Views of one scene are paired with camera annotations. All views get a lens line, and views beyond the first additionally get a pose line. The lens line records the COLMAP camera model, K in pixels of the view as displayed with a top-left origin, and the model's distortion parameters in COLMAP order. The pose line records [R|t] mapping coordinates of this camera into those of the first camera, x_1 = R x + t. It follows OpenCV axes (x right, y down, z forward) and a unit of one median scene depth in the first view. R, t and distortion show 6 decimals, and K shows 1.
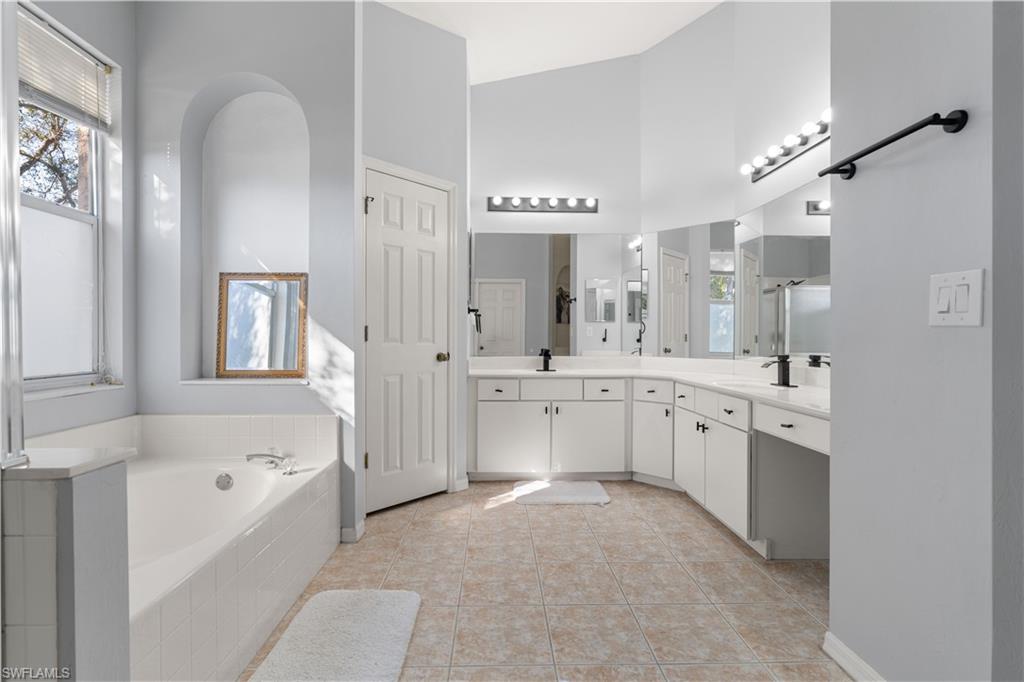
lens RADIAL K [[464.0, 0, 509.9], [0, 464.0, 342.5], [0, 0, 1]] dist [-0.008463, 0.003249]
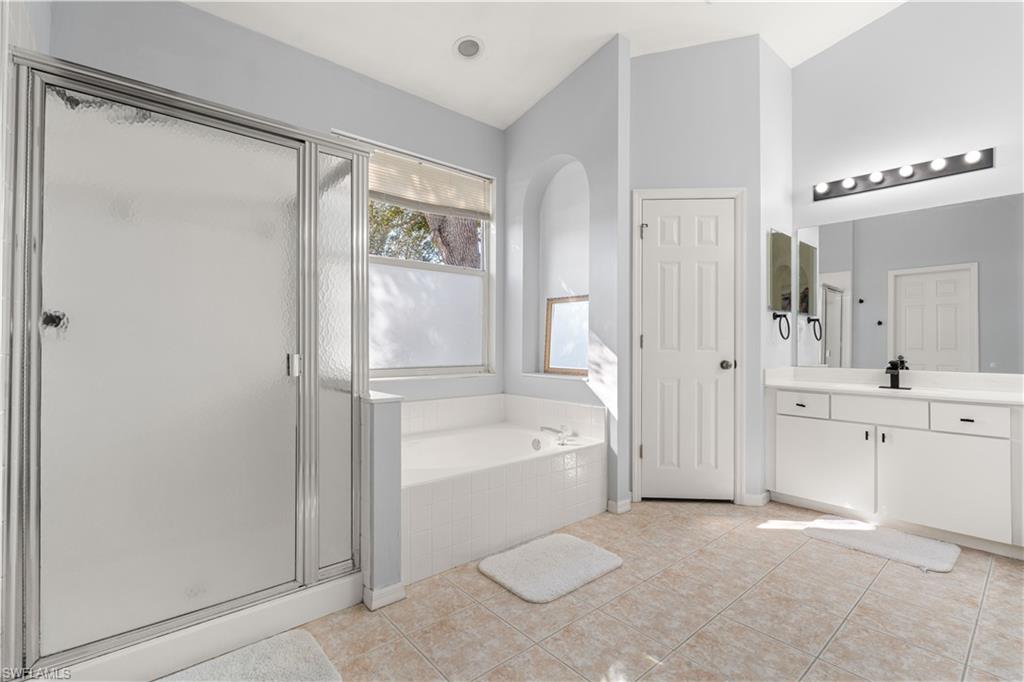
lens RADIAL K [[464.0, 0, 511.7], [0, 464.0, 340.6], [0, 0, 1]] dist [-0.008463, 0.003249]
pose [[0.640703, -0.003852, -0.767779, 0.381076], [-0.012008, 0.999815, -0.015036, 0.000100], [0.767695, 0.018853, 0.640538, 0.006785]]
